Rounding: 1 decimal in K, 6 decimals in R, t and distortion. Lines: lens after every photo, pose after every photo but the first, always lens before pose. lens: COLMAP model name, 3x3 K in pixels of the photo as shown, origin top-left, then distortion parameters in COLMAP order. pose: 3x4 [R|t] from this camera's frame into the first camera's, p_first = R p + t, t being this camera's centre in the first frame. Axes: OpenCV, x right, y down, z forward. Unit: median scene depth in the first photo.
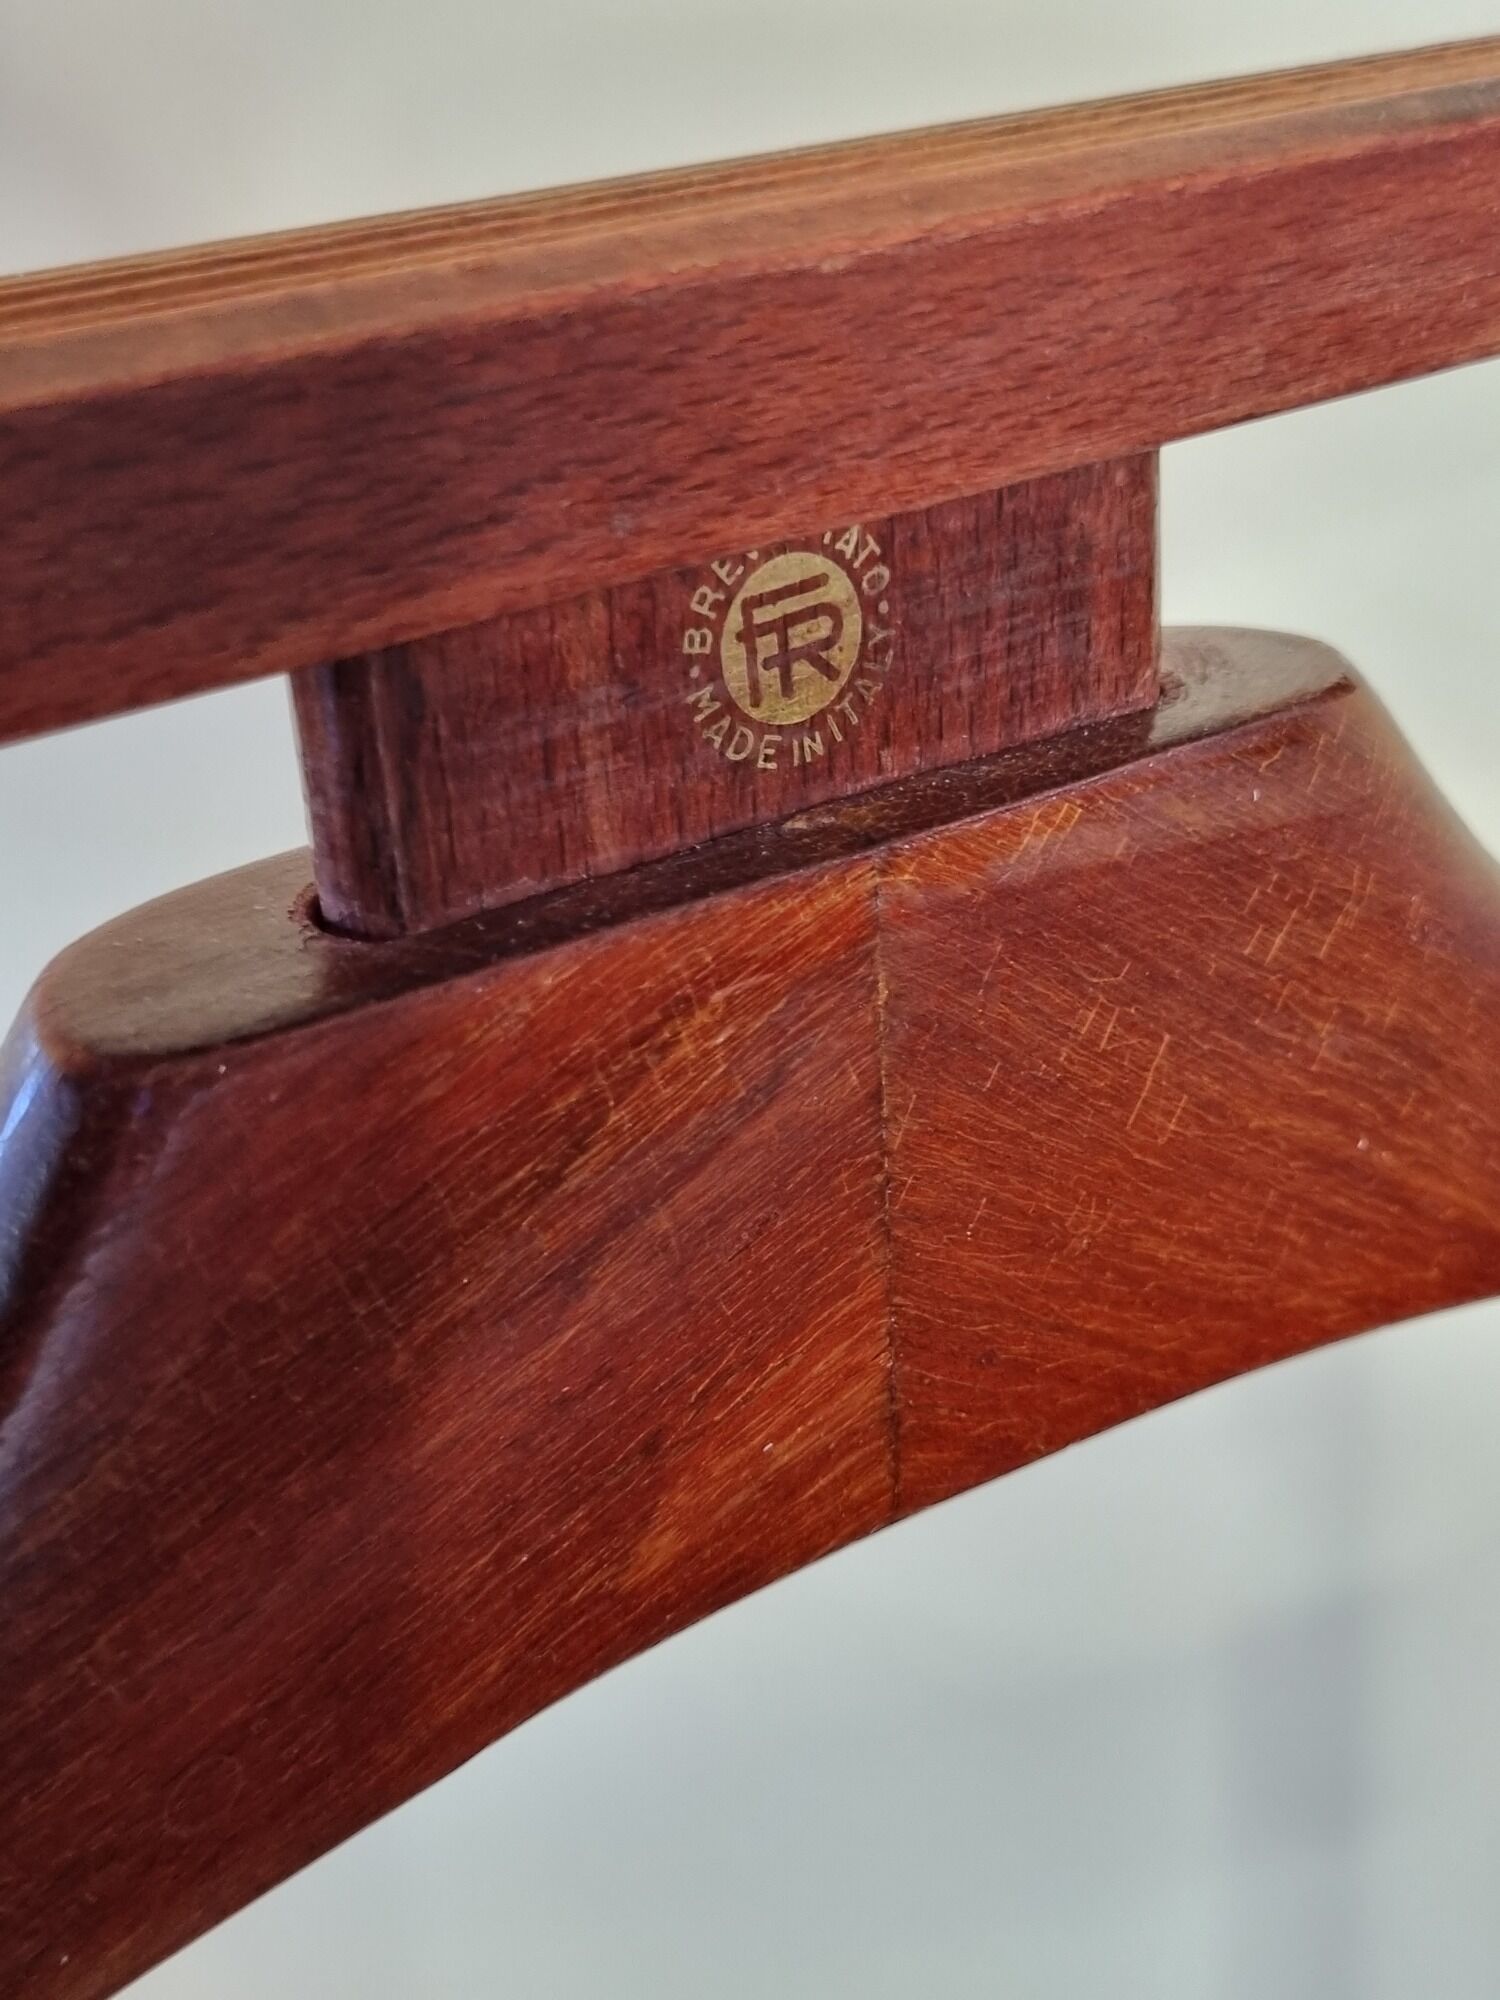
lens RADIAL K [[2551.6, 0, 754.2], [0, 2551.6, 997.6], [0, 0, 1]] dist [0.031045, 0.000000]
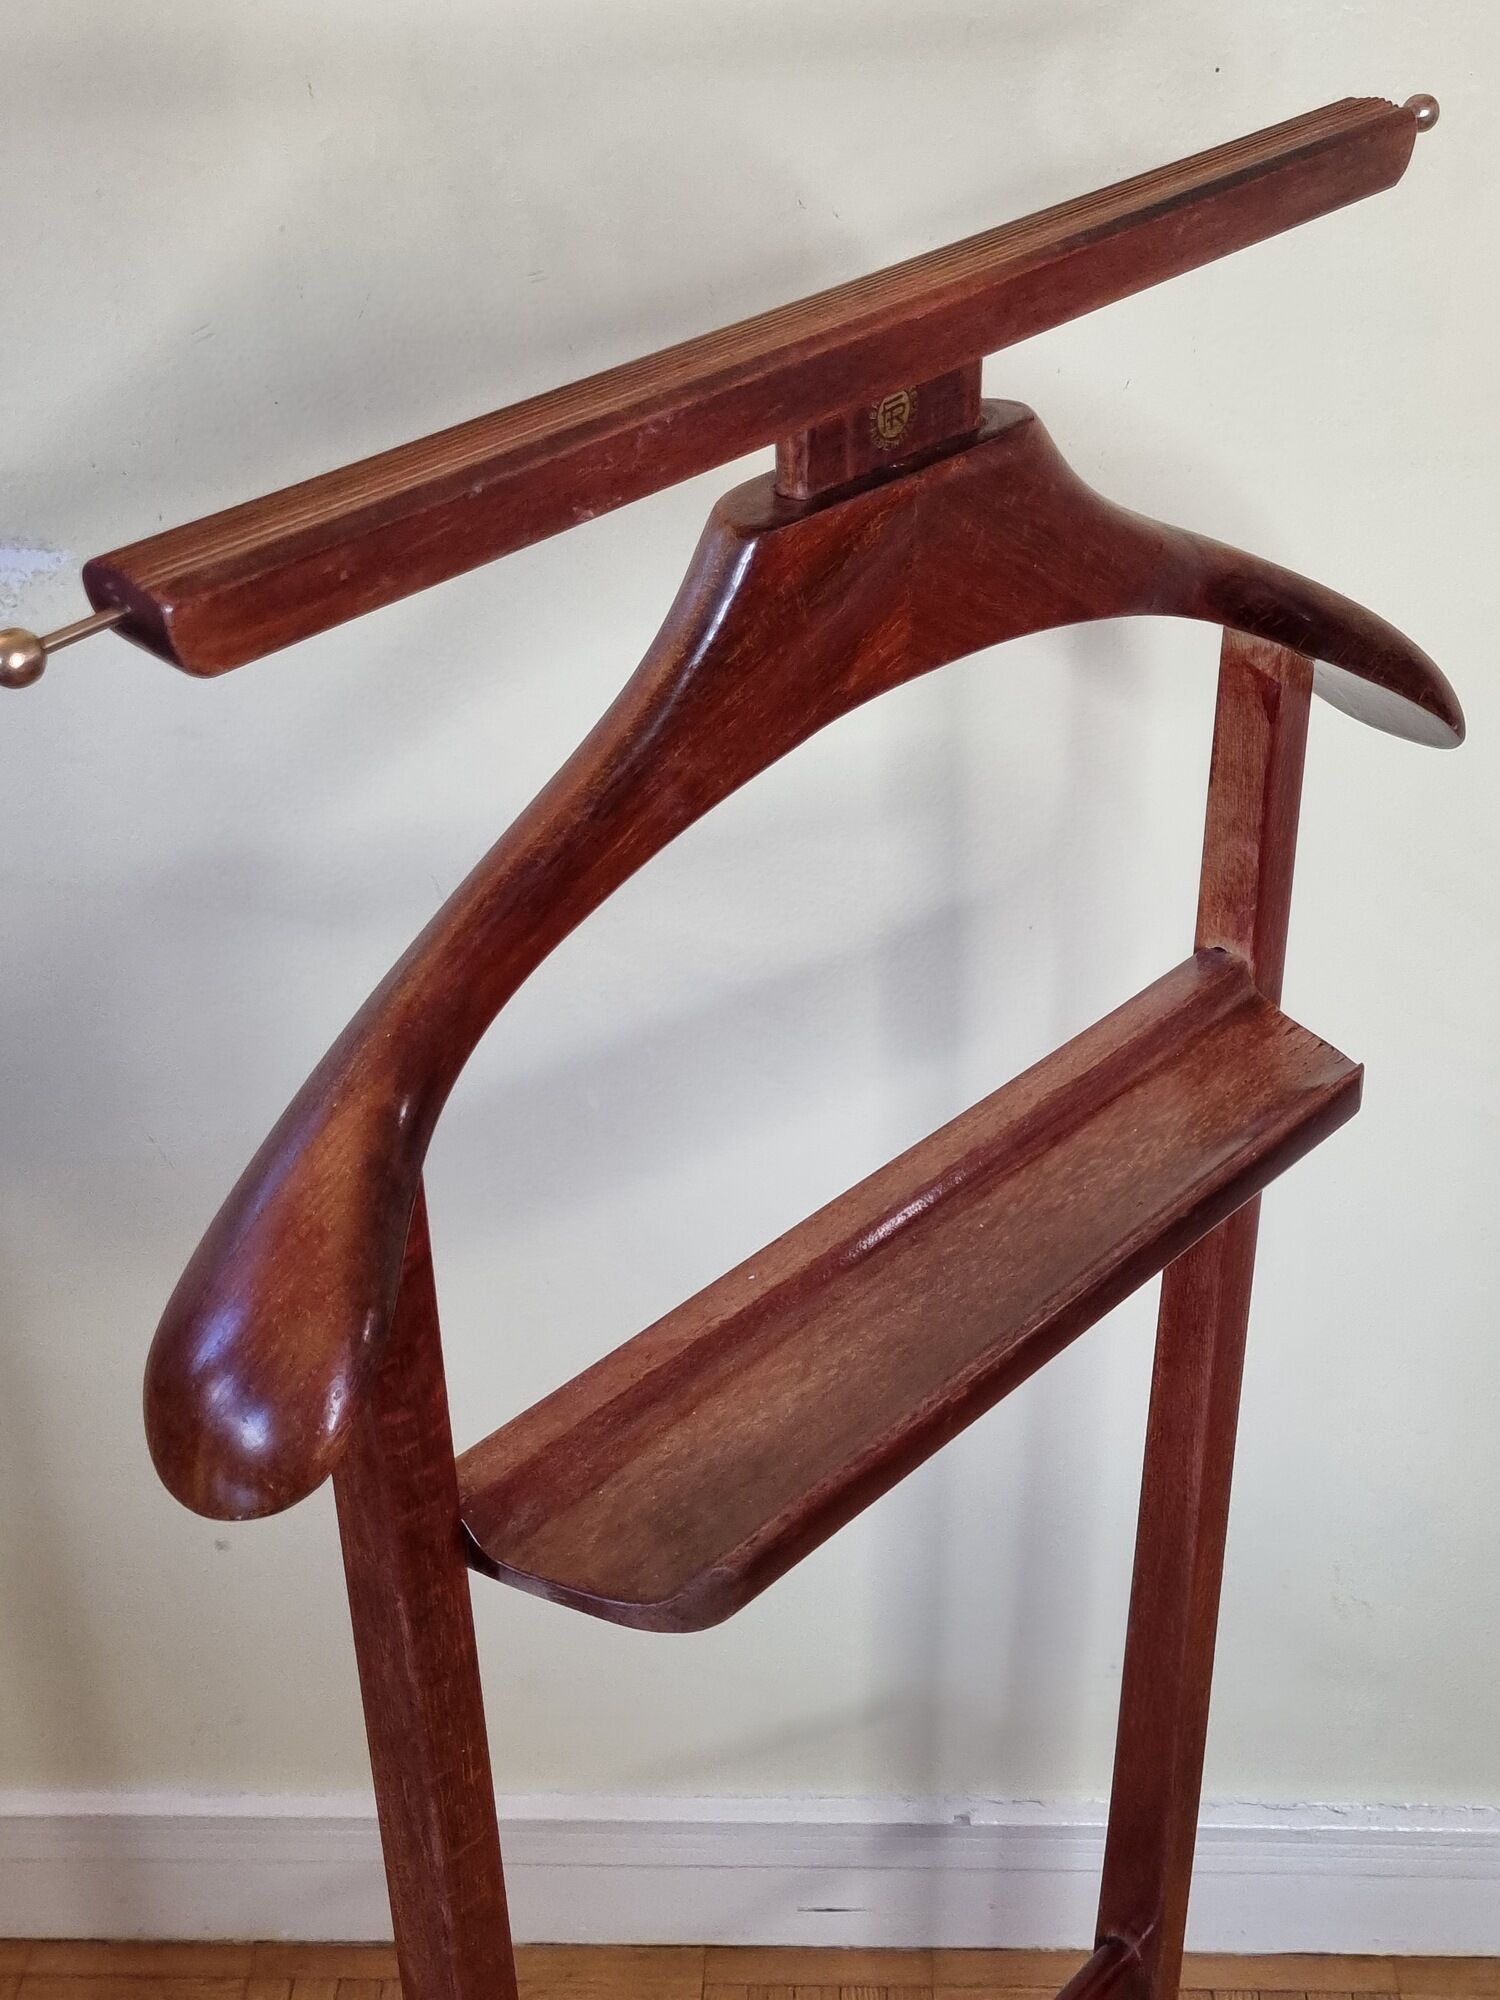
lens RADIAL K [[2551.6, 0, 749.1], [0, 2551.6, 998.1], [0, 0, 1]] dist [0.031045, 0.000000]
pose [[0.979799, -0.063169, 0.189746, -0.886513], [0.035967, 0.988993, 0.143523, 0.144495], [-0.196724, -0.133799, 0.971287, -2.470682]]
